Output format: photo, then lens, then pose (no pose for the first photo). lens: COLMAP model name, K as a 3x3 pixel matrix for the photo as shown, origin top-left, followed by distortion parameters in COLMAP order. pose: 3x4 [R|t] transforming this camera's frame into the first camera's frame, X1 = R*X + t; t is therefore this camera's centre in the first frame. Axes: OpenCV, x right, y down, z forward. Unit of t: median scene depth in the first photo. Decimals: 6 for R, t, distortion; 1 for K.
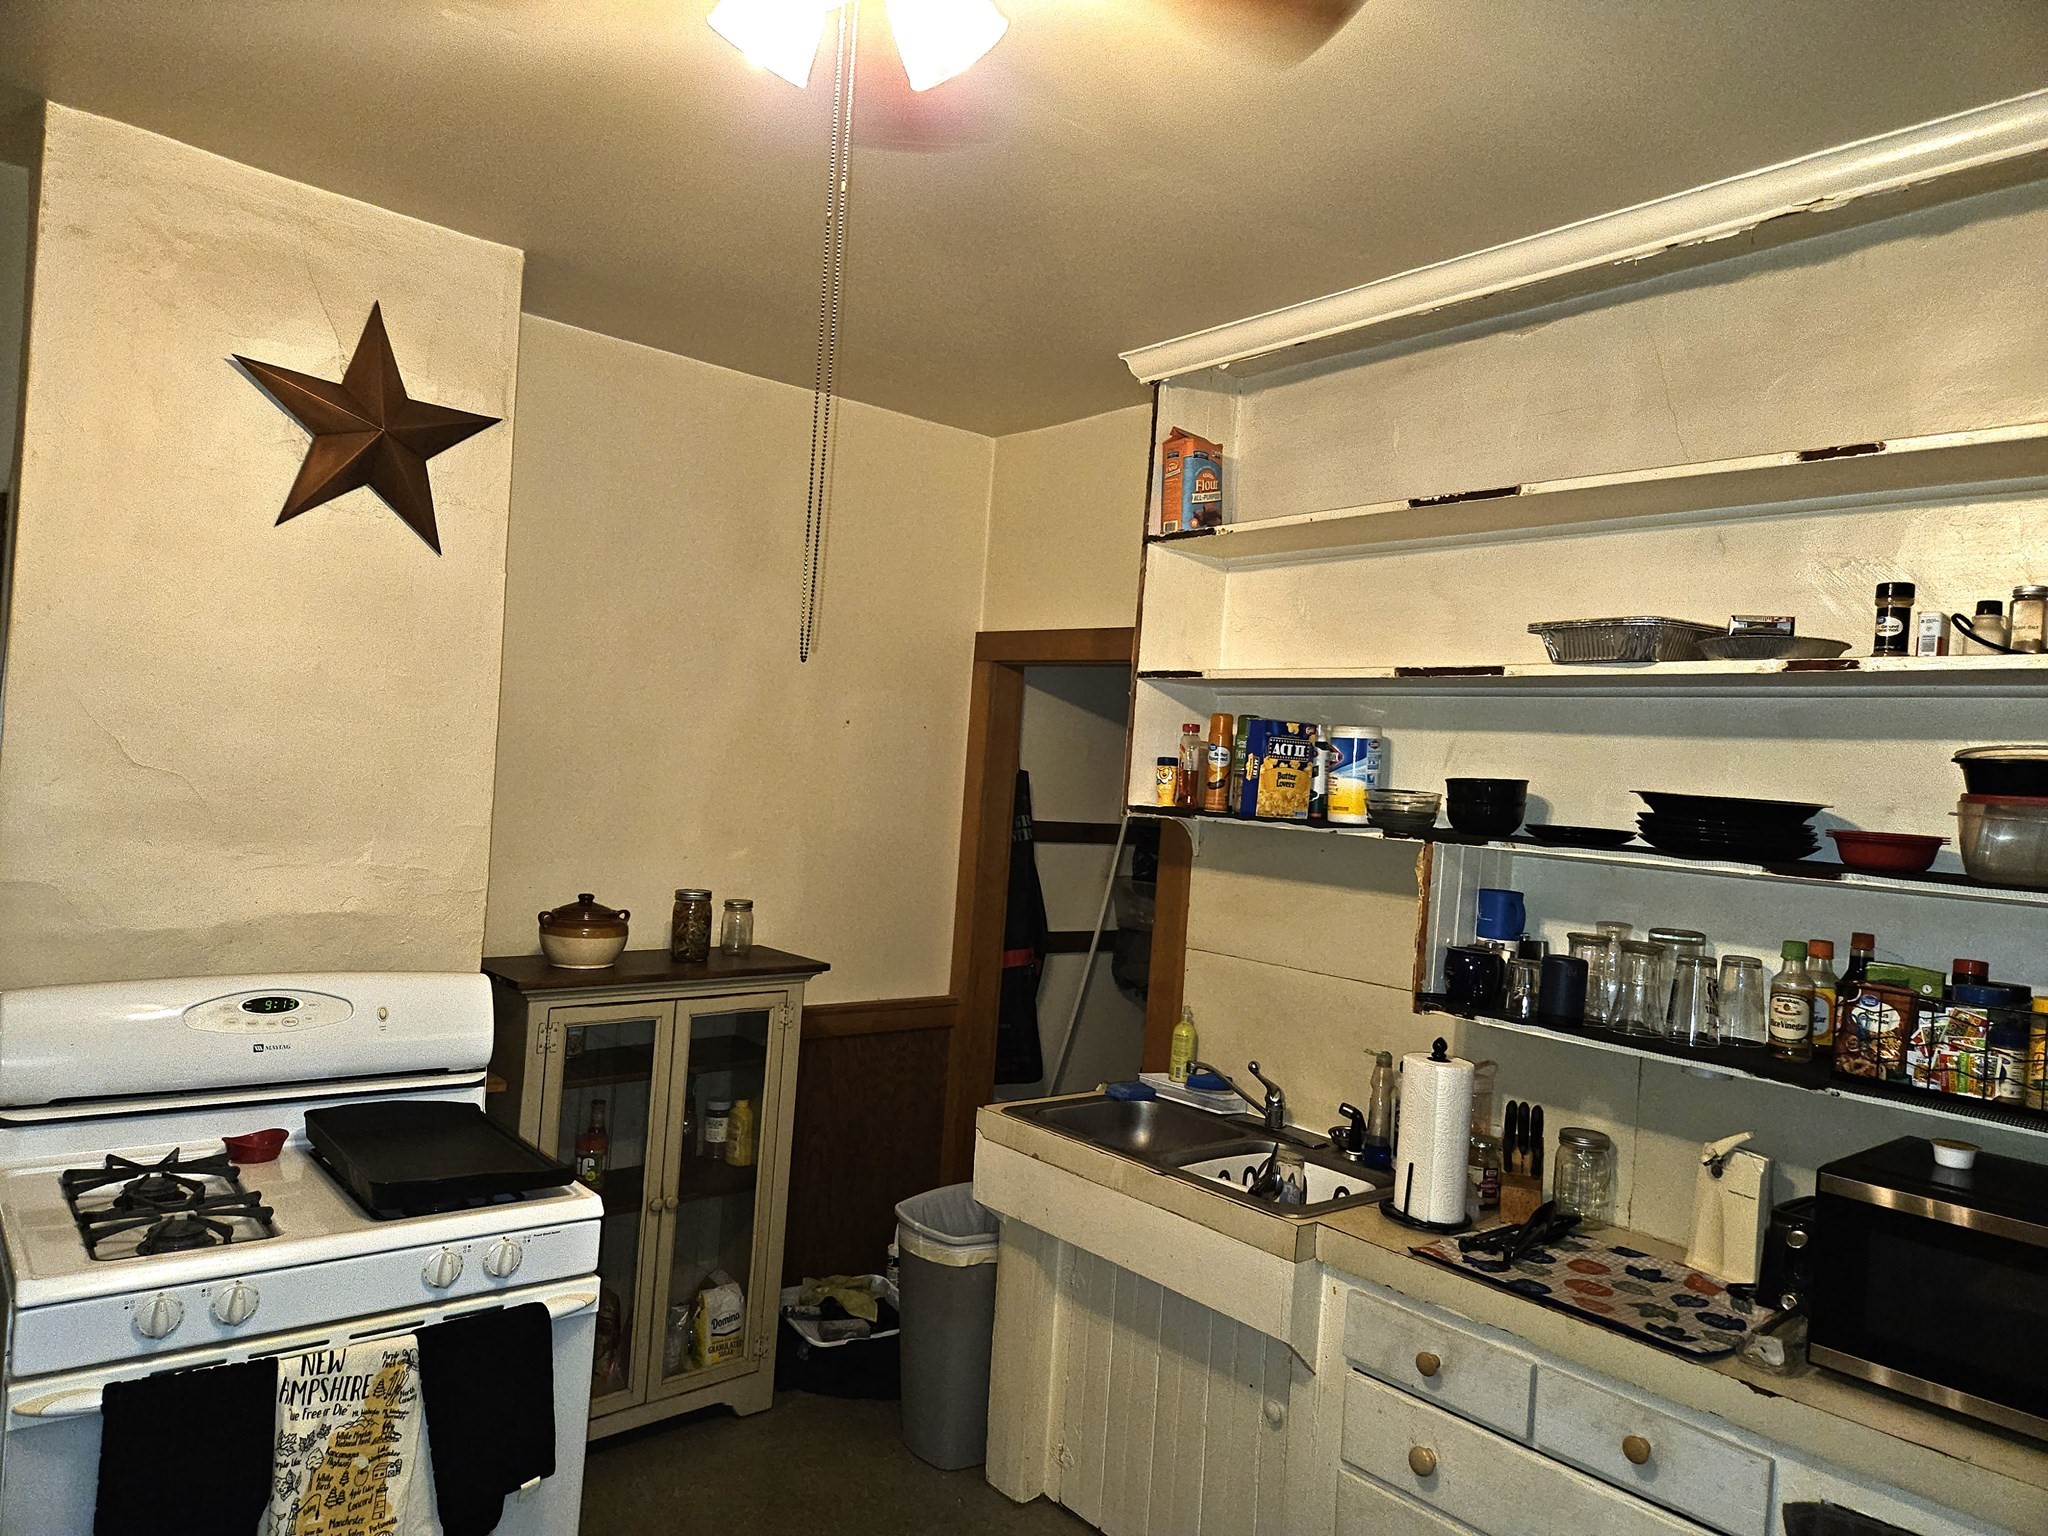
lens RADIAL K [[1374.5, 0, 1022.6], [0, 1374.5, 764.5], [0, 0, 1]] dist [0.061289, -0.048140]
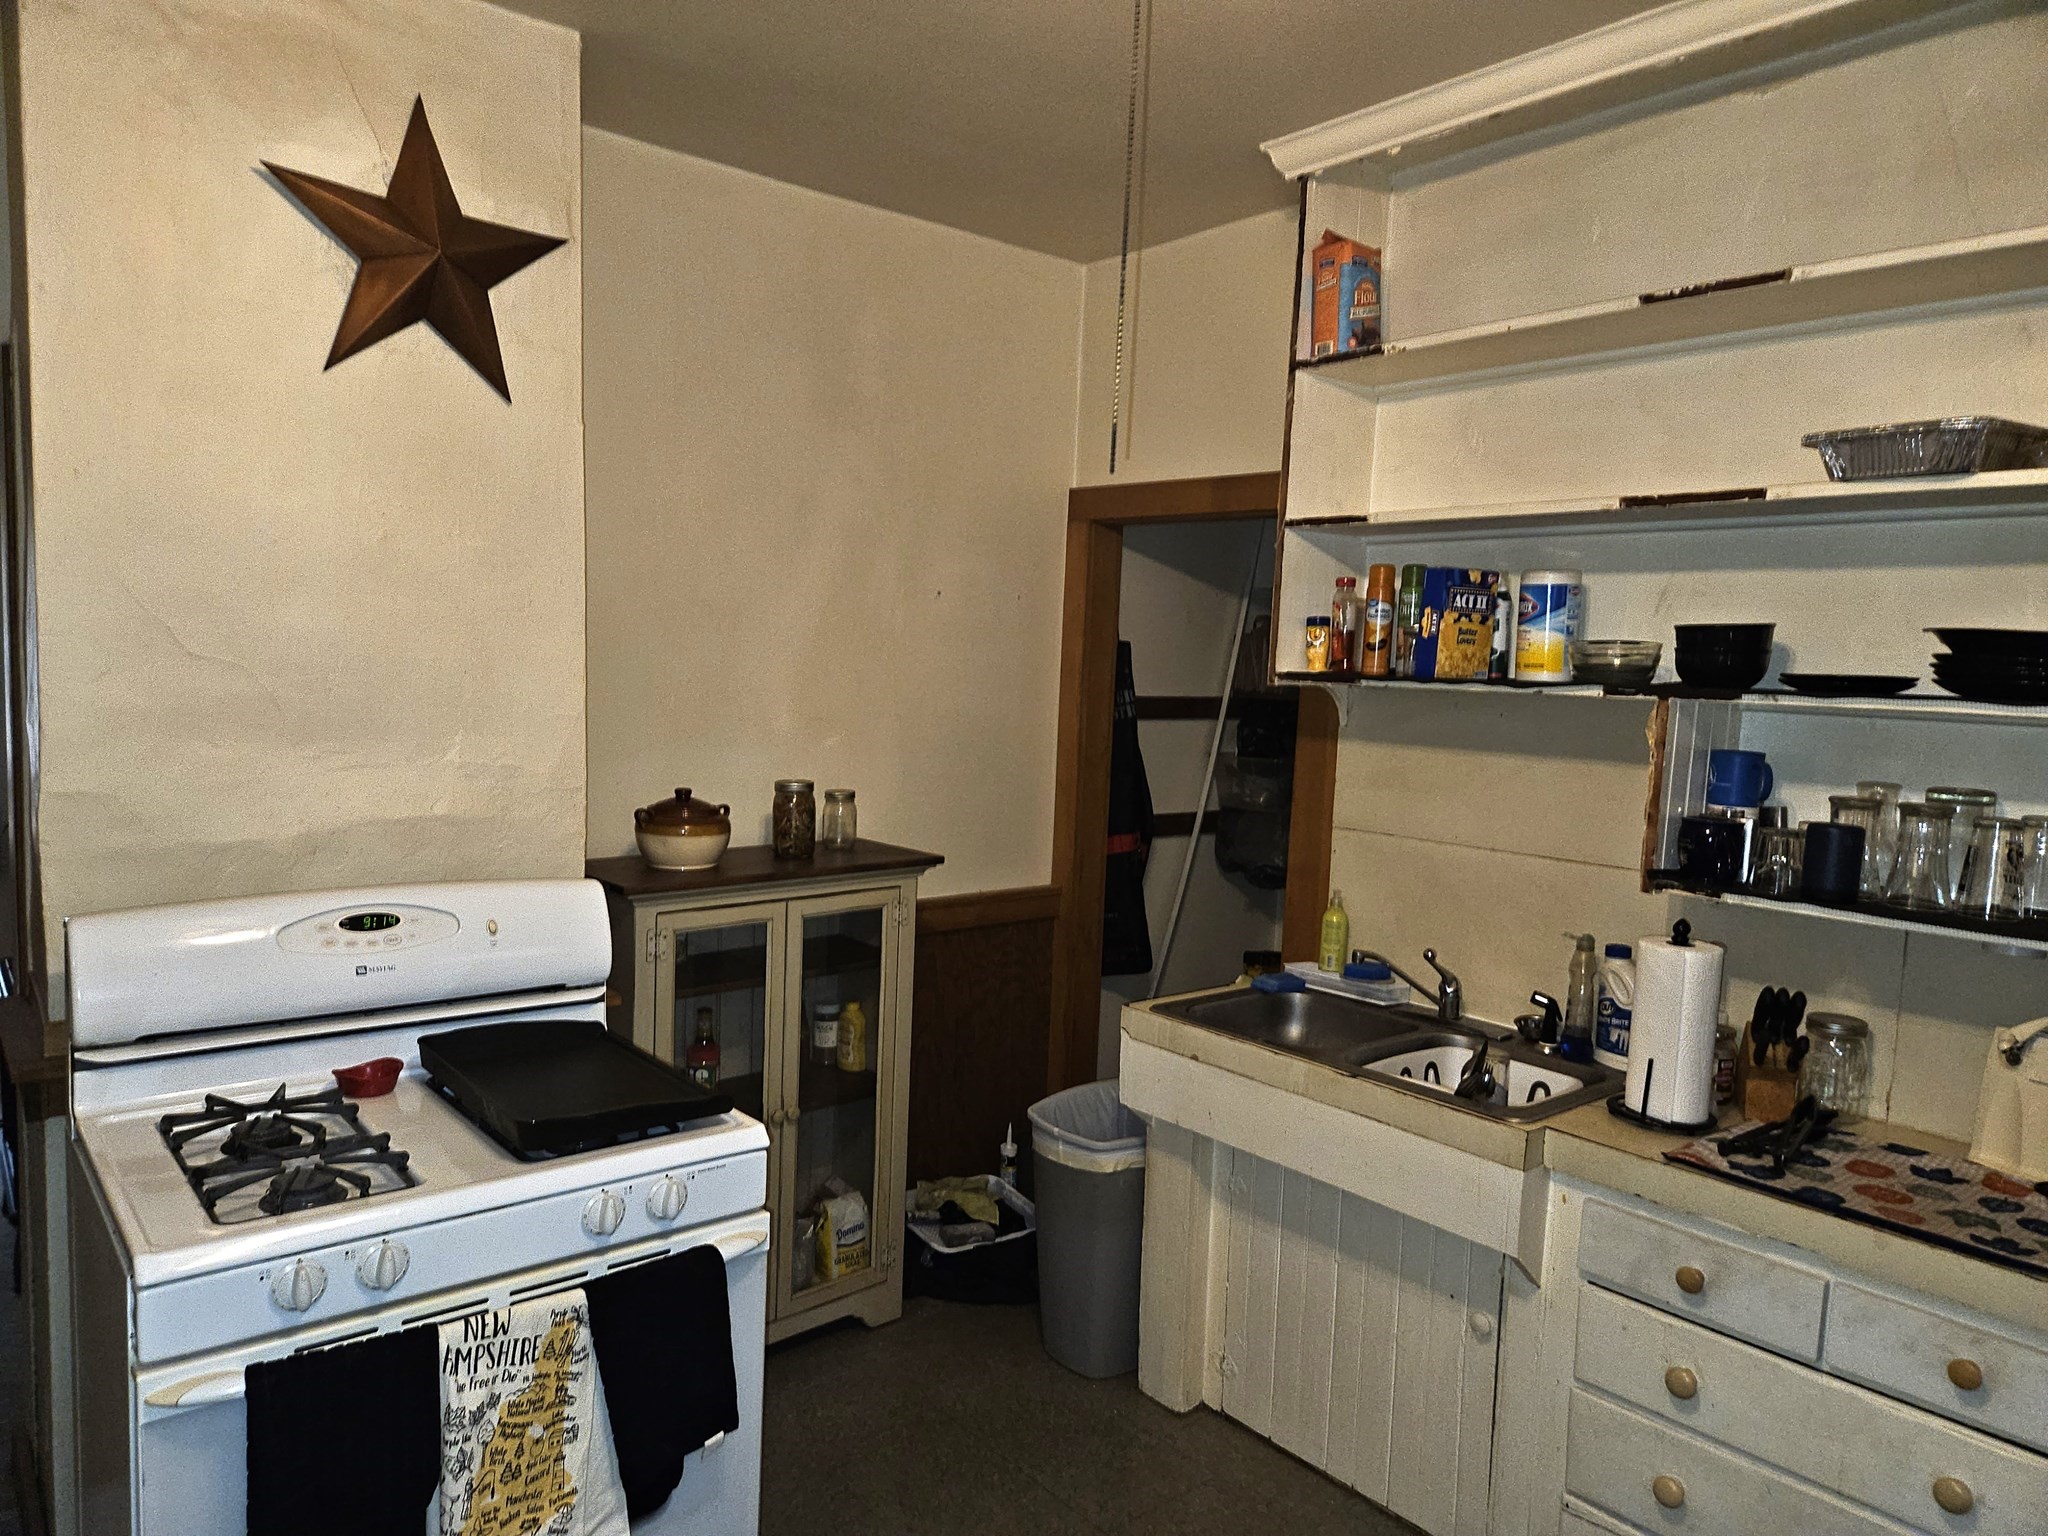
lens RADIAL K [[1374.5, 0, 1015.0], [0, 1374.5, 783.9], [0, 0, 1]] dist [0.061289, -0.048140]
pose [[0.999483, -0.031314, -0.007321, -0.113381], [0.031883, 0.994624, 0.098524, 0.010369], [0.004197, -0.098707, 0.995108, 0.123311]]
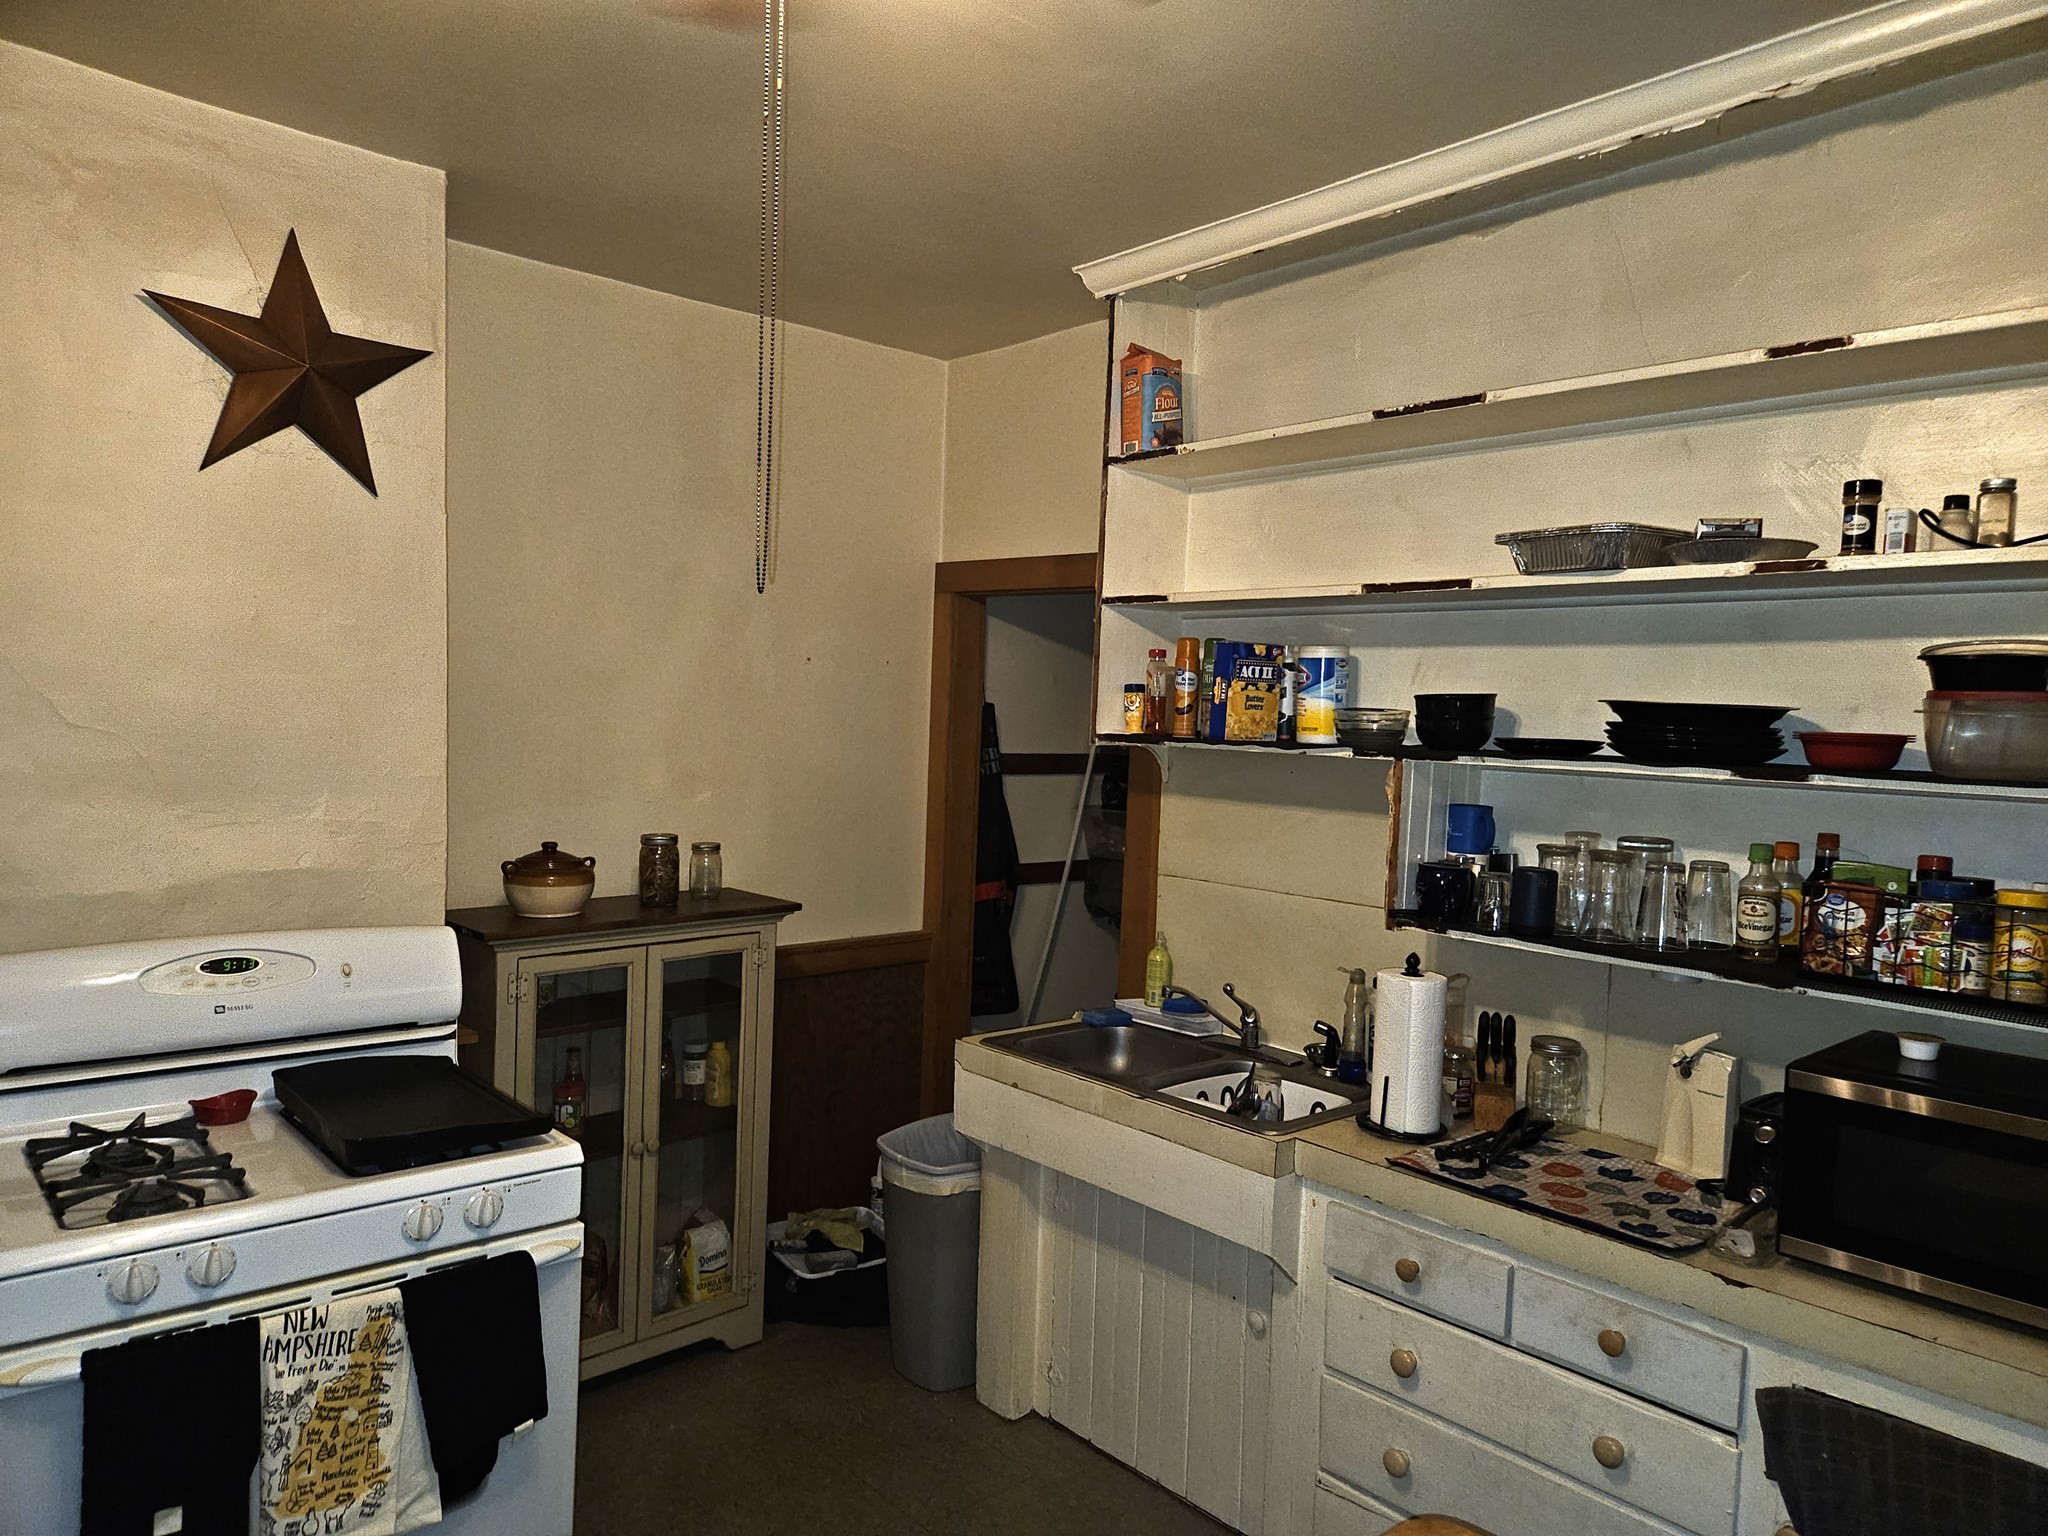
lens RADIAL K [[1374.5, 0, 1025.5], [0, 1374.5, 778.6], [0, 0, 1]] dist [0.061289, -0.048140]
pose [[0.999030, -0.035099, 0.026579, -0.002122], [0.033482, 0.997694, 0.059040, 0.002227], [-0.028590, -0.058093, 0.997902, 0.013112]]
